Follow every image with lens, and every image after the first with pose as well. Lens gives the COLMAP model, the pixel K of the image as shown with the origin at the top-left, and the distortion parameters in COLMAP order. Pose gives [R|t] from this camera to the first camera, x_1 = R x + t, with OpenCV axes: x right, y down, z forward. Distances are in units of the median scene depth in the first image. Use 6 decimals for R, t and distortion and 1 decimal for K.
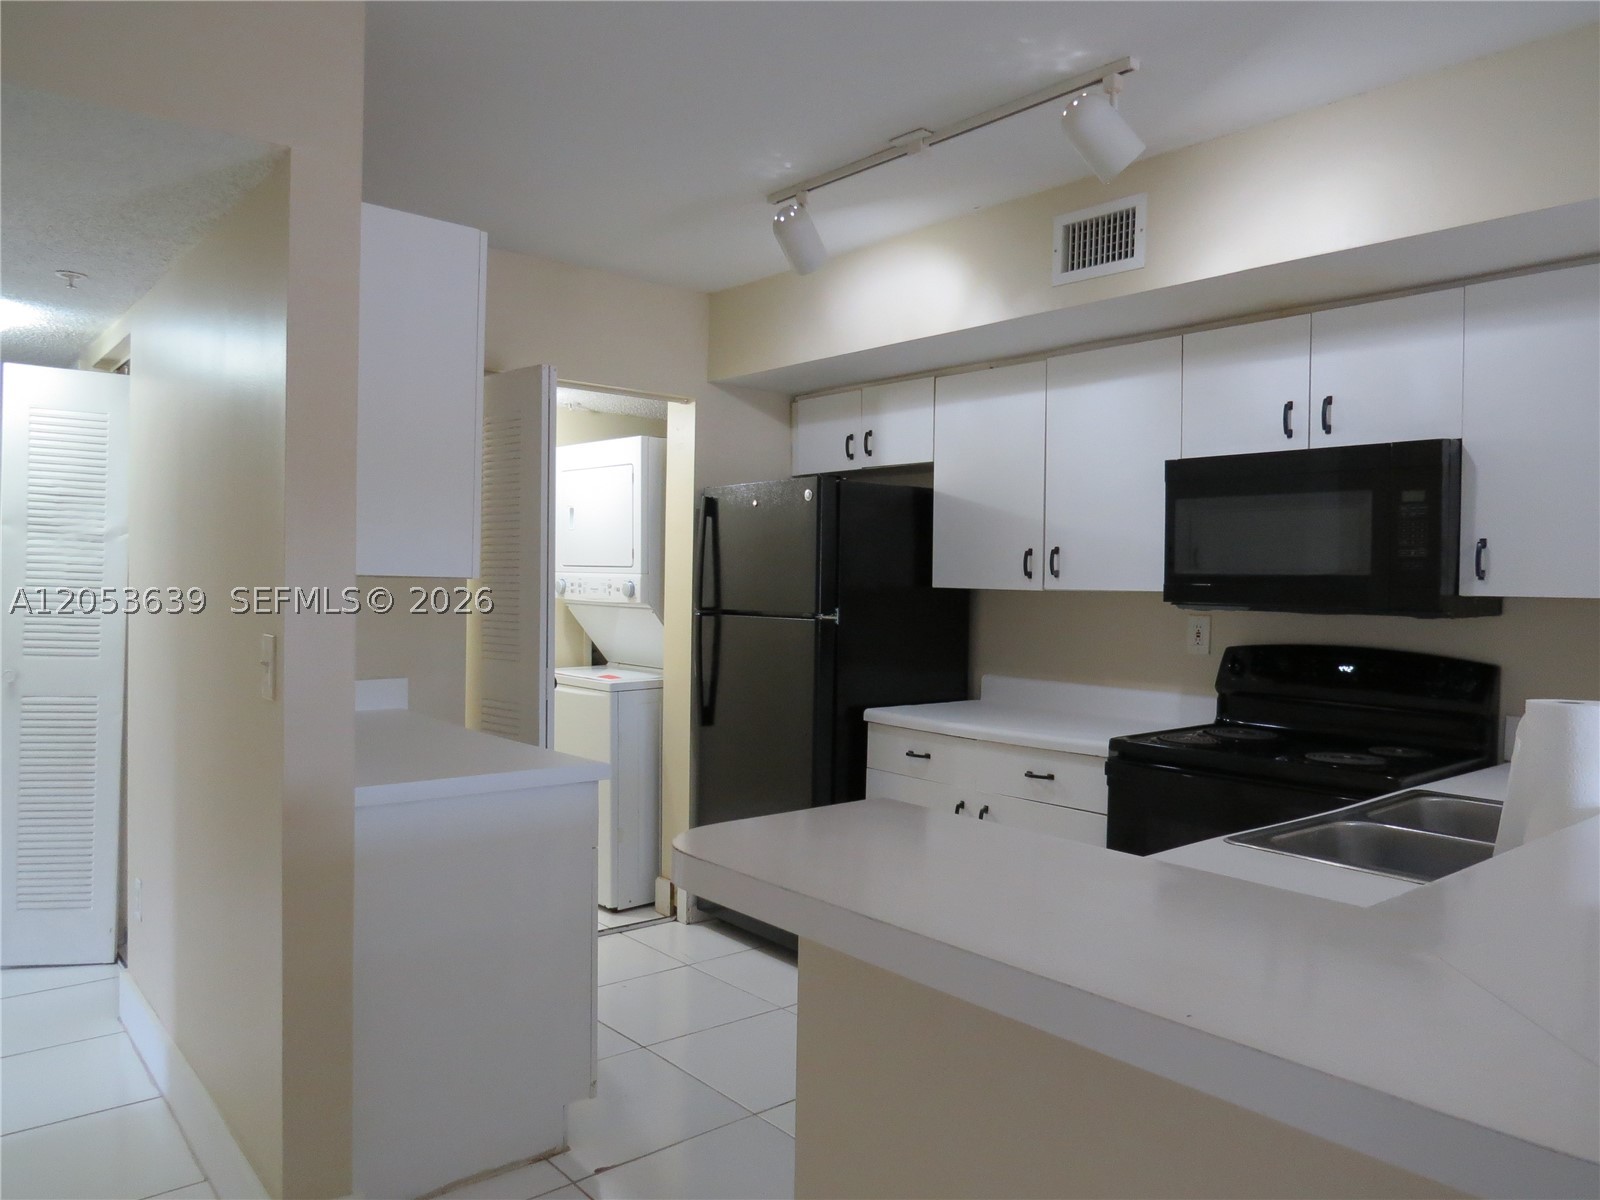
lens RADIAL K [[1128.8, 0, 800.0], [0, 1128.8, 600.0], [0, 0, 1]] dist [-0.031973, 0.006736]
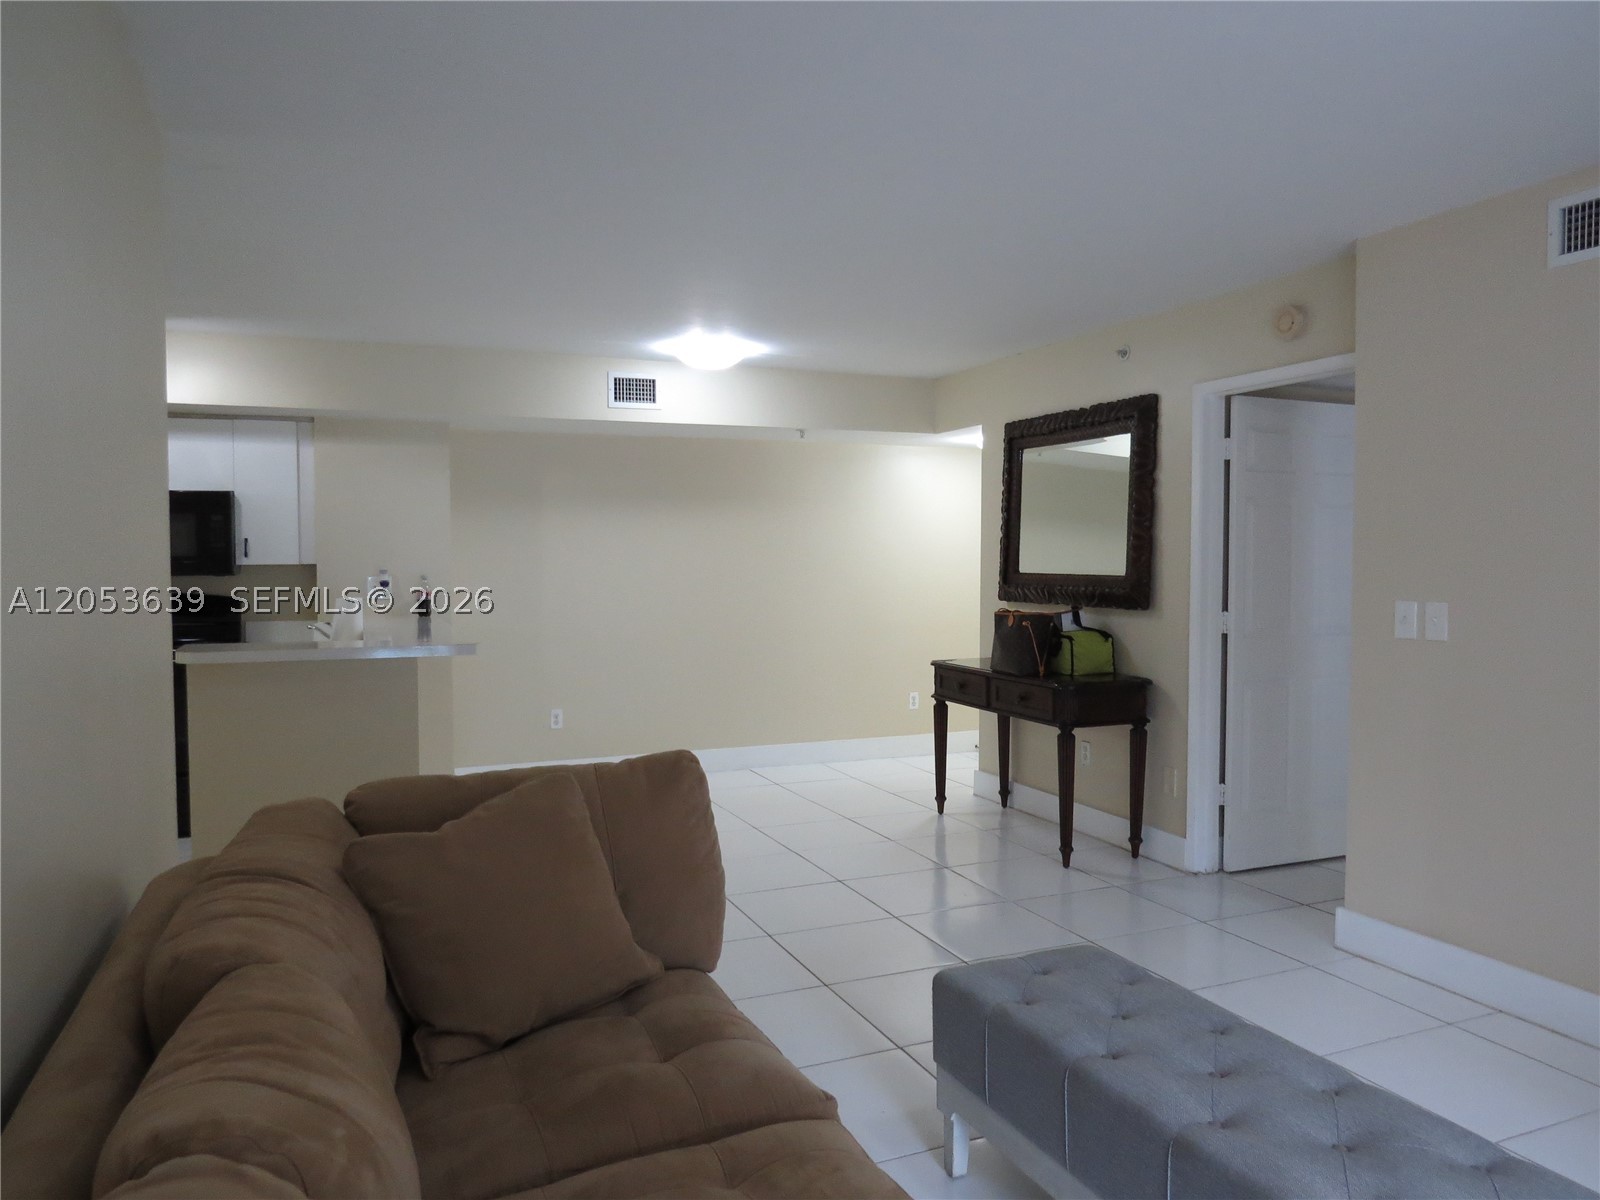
lens RADIAL K [[1128.8, 0, 800.0], [0, 1128.8, 600.0], [0, 0, 1]] dist [-0.031973, 0.006736]
pose [[0.309030, -0.056266, 0.949386, -0.804163], [0.020848, 0.998409, 0.052386, -0.018851], [-0.950824, 0.003604, 0.309712, -0.497100]]
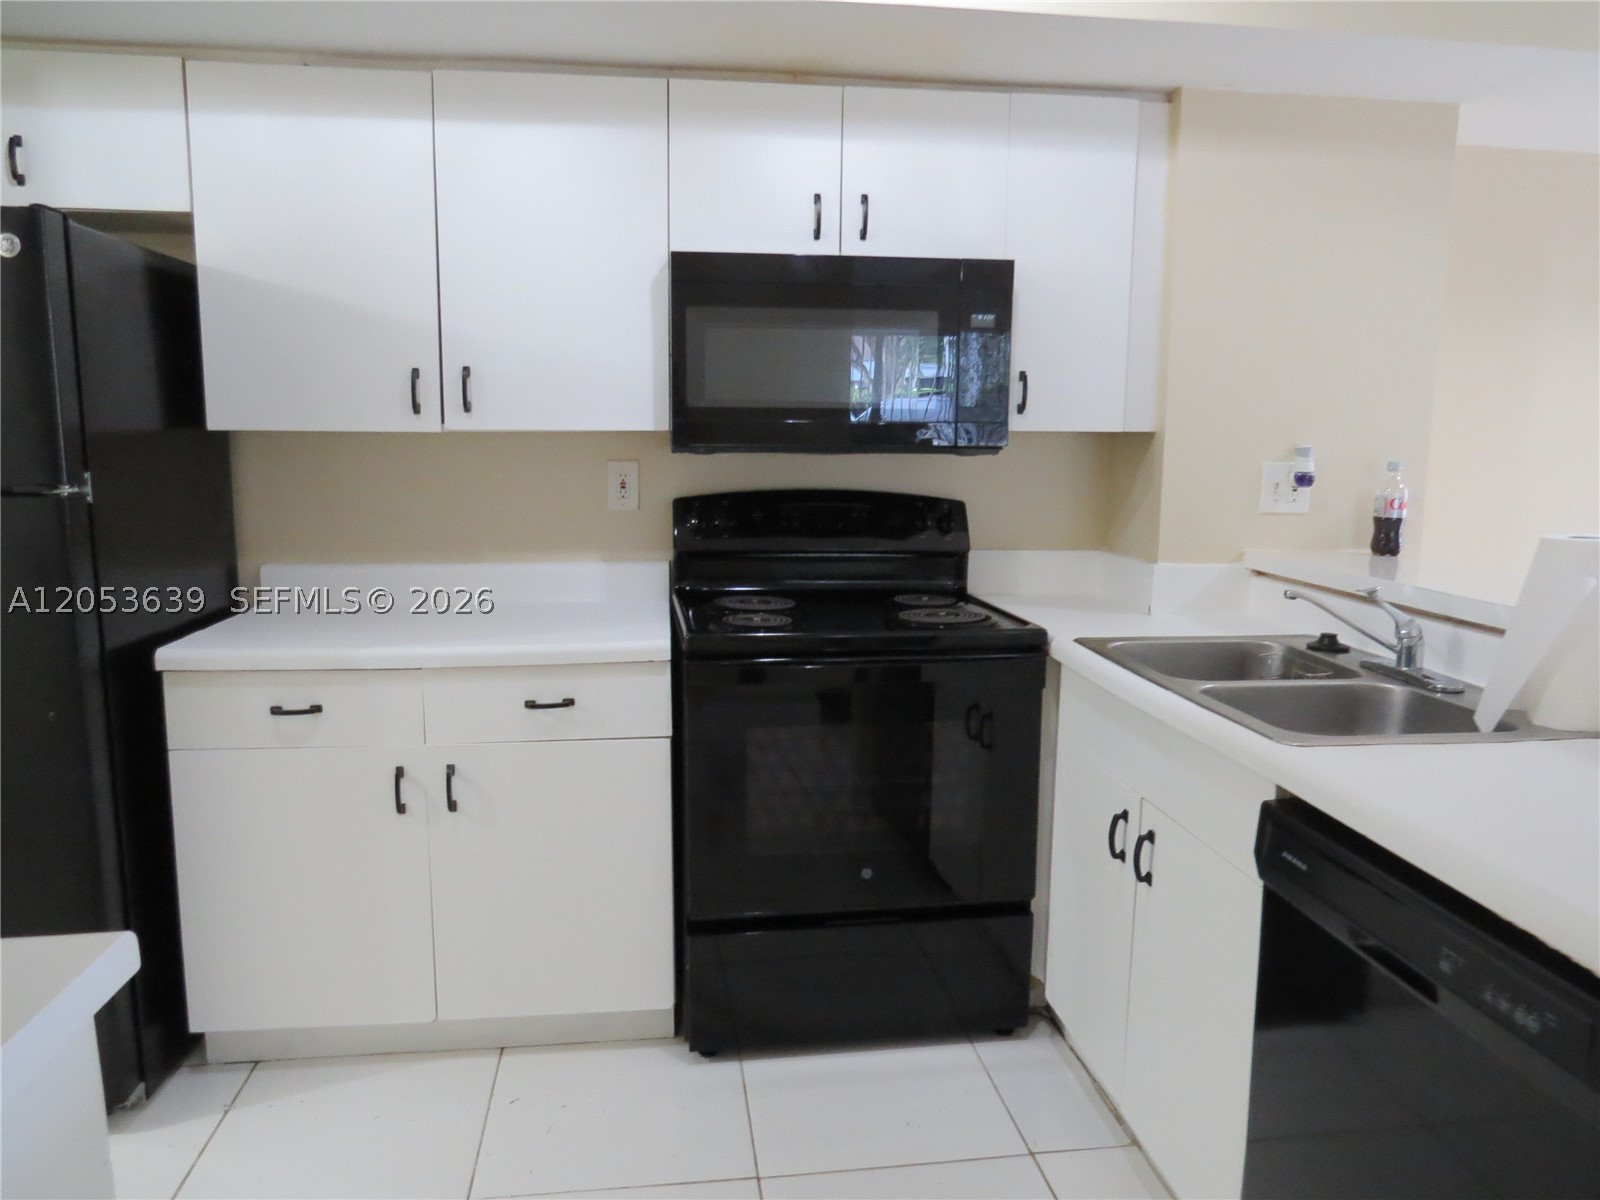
lens RADIAL K [[1128.8, 0, 800.0], [0, 1128.8, 600.0], [0, 0, 1]] dist [-0.031973, 0.006736]
pose [[0.540703, -0.137017, 0.829980, -0.235077], [0.015962, 0.988139, 0.152728, -0.008139], [-0.841062, -0.069332, 0.536477, 0.445969]]
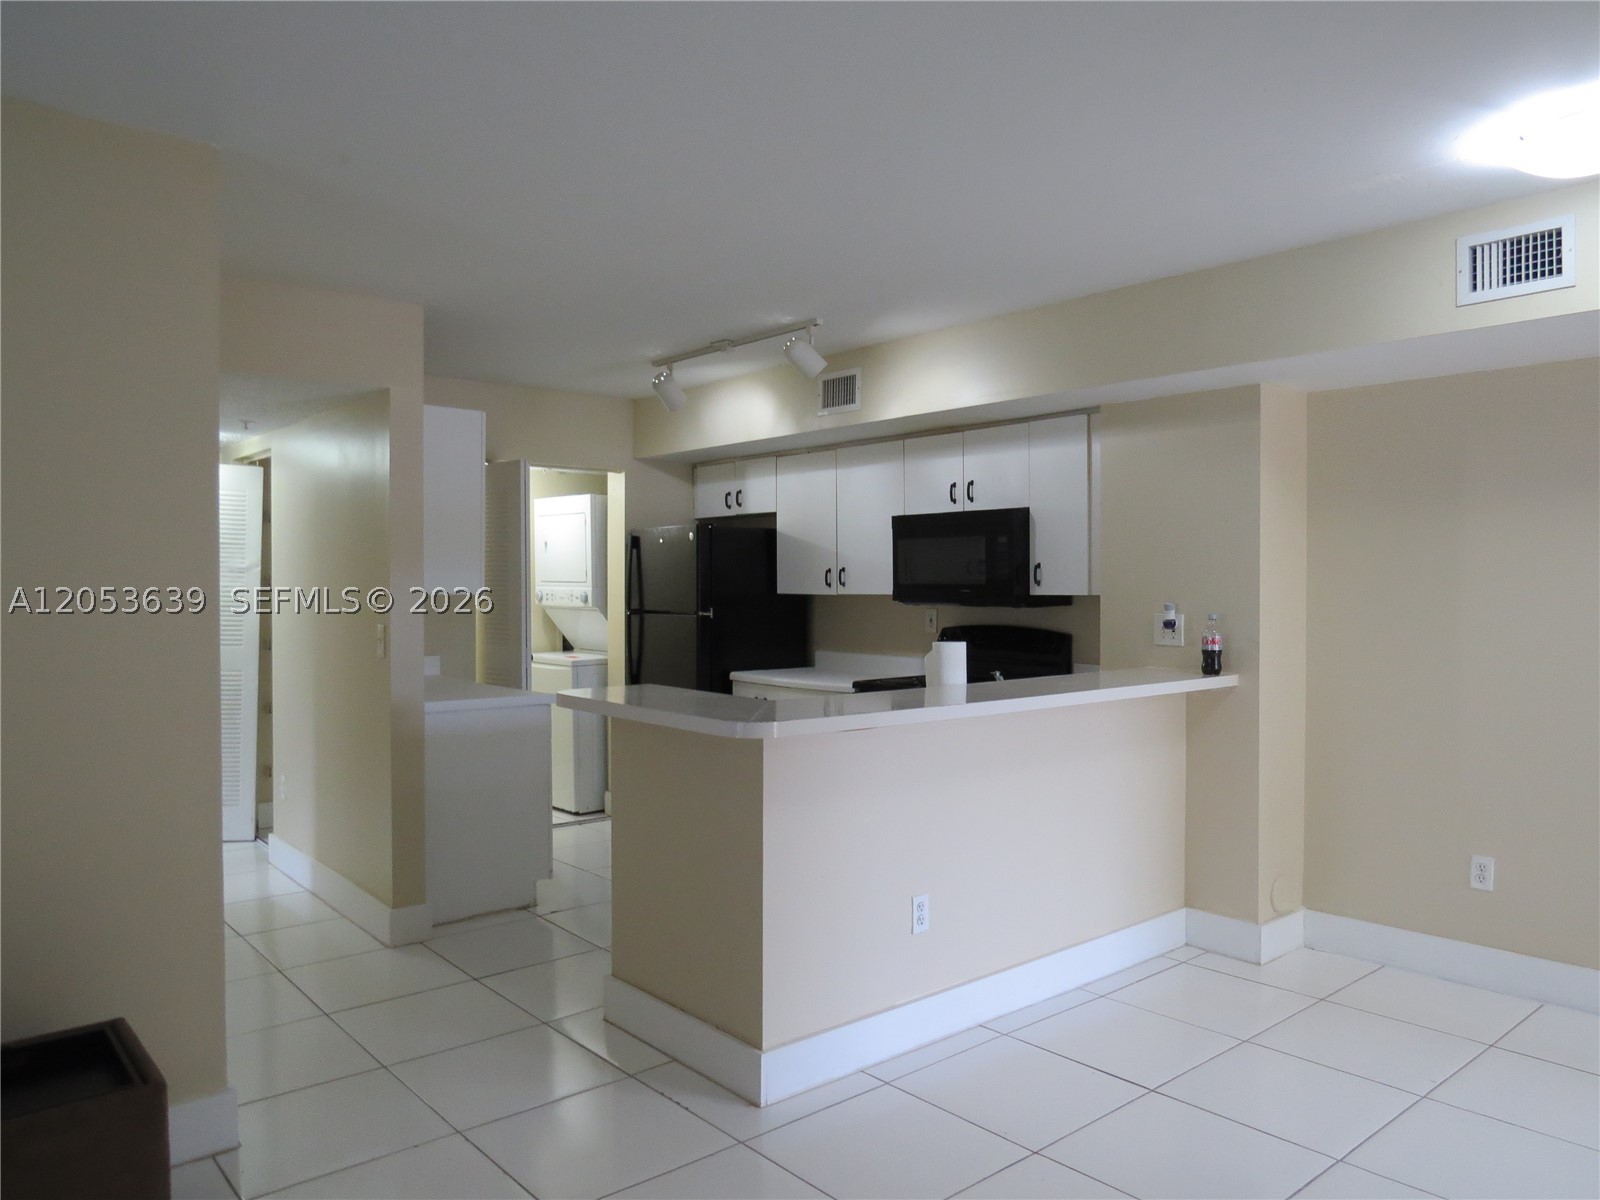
lens RADIAL K [[1128.8, 0, 800.0], [0, 1128.8, 600.0], [0, 0, 1]] dist [-0.031973, 0.006736]
pose [[0.999884, -0.015214, -0.000343, 0.161221], [0.015213, 0.999881, -0.002478, 0.002268], [0.000381, 0.002472, 0.999997, -0.584776]]
